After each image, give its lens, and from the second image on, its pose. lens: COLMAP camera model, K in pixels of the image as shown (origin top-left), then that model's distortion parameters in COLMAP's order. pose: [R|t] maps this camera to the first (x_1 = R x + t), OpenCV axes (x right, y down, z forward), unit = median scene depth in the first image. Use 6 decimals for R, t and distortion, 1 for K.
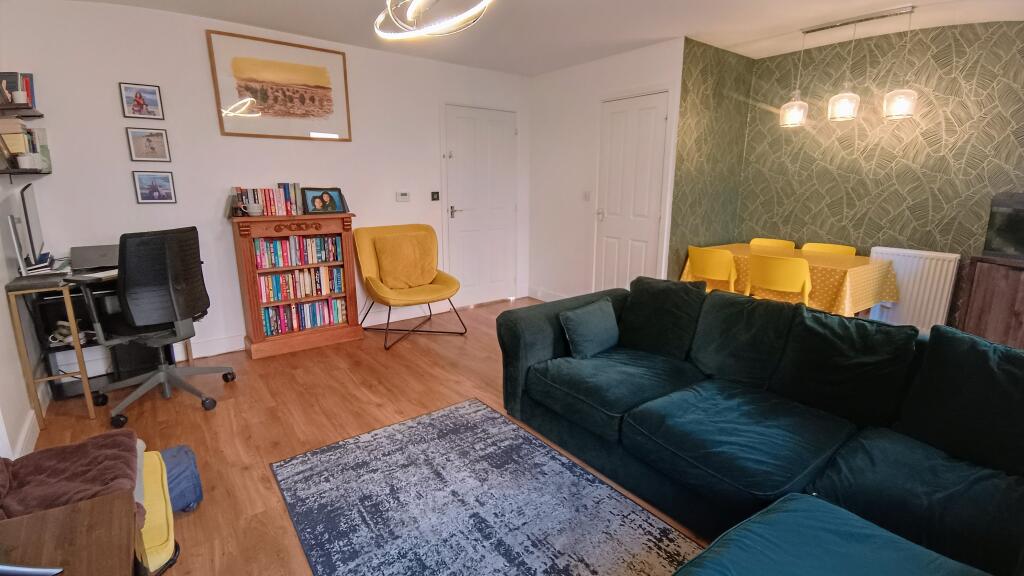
lens RADIAL K [[473.8, 0, 504.6], [0, 473.8, 289.3], [0, 0, 1]] dist [0.002675, -0.000170]
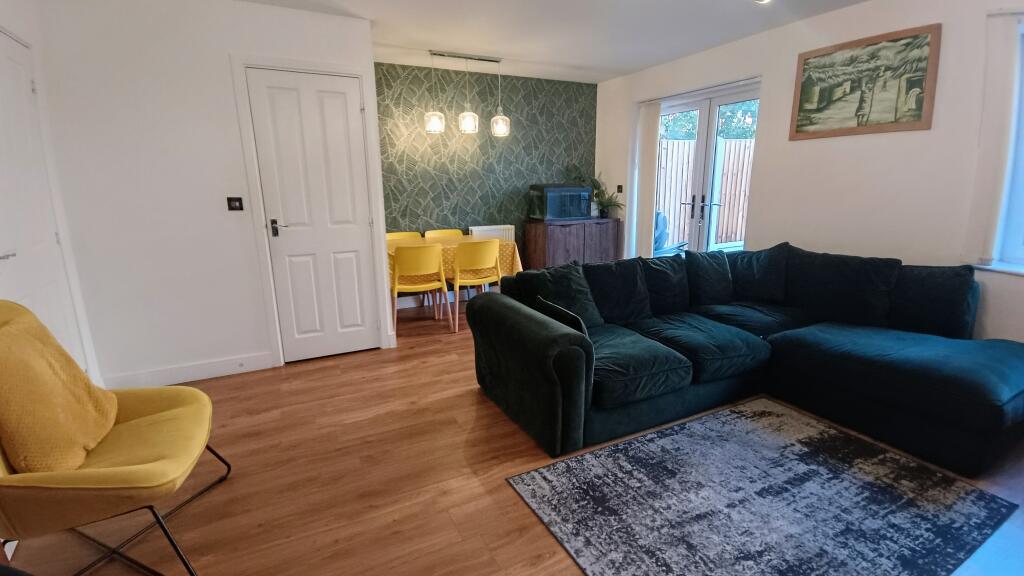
lens RADIAL K [[473.8, 0, 504.3], [0, 473.8, 287.2], [0, 0, 1]] dist [0.002675, -0.000170]
pose [[0.181966, -0.221253, 0.958089, -0.799123], [0.234829, 0.955941, 0.176157, -0.204597], [-0.954853, 0.192933, 0.225905, 0.914113]]
